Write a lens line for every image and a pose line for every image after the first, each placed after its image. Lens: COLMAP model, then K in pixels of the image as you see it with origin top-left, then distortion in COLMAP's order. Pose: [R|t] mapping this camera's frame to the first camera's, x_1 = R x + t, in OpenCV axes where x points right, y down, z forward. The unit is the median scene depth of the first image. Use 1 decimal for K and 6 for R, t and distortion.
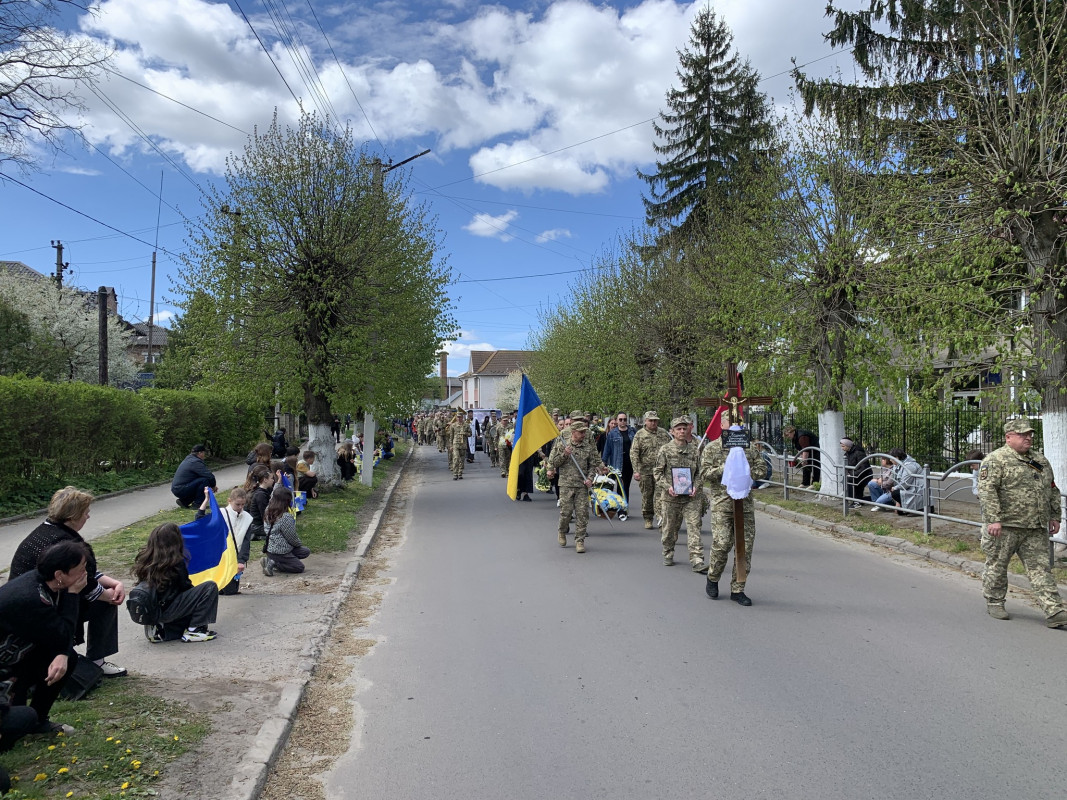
lens RADIAL K [[743.3, 0, 534.2], [0, 743.3, 398.9], [0, 0, 1]] dist [0.036359, -0.033130]
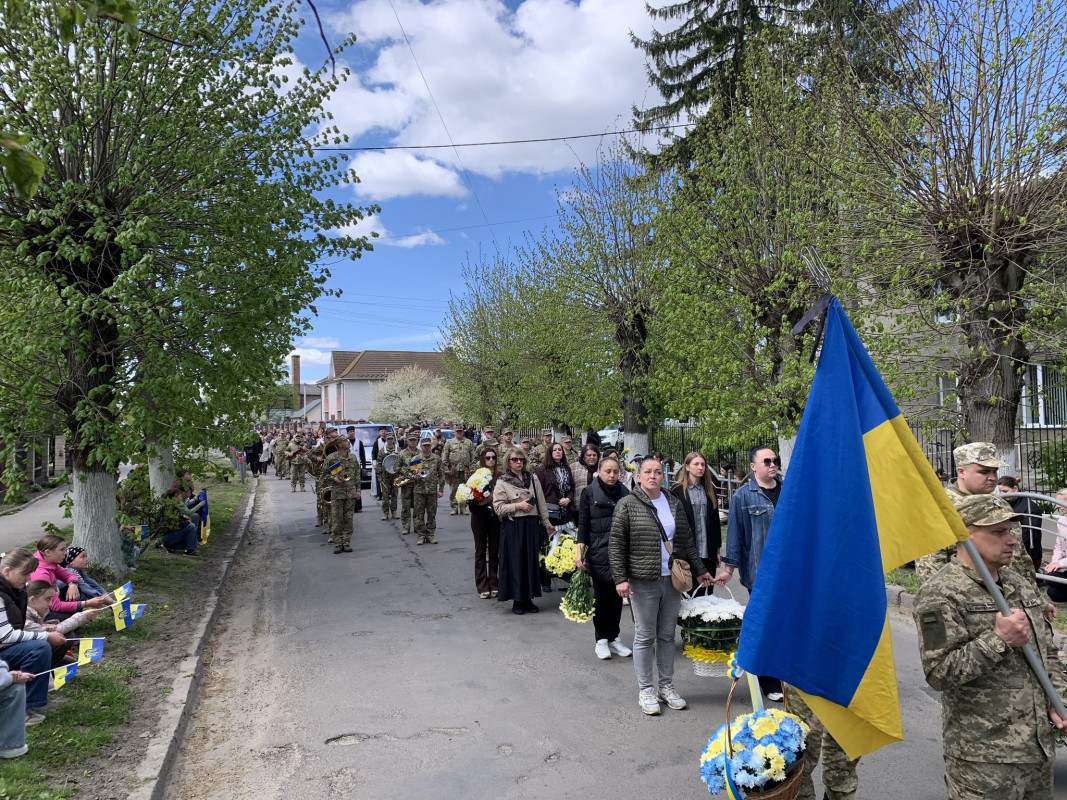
lens RADIAL K [[743.3, 0, 533.8], [0, 743.3, 396.7], [0, 0, 1]] dist [0.036359, -0.033130]
pose [[0.981354, -0.030057, 0.189845, -0.023310], [0.031487, 0.999494, -0.004521, -0.002788], [-0.189613, 0.010414, 0.981804, 0.144607]]
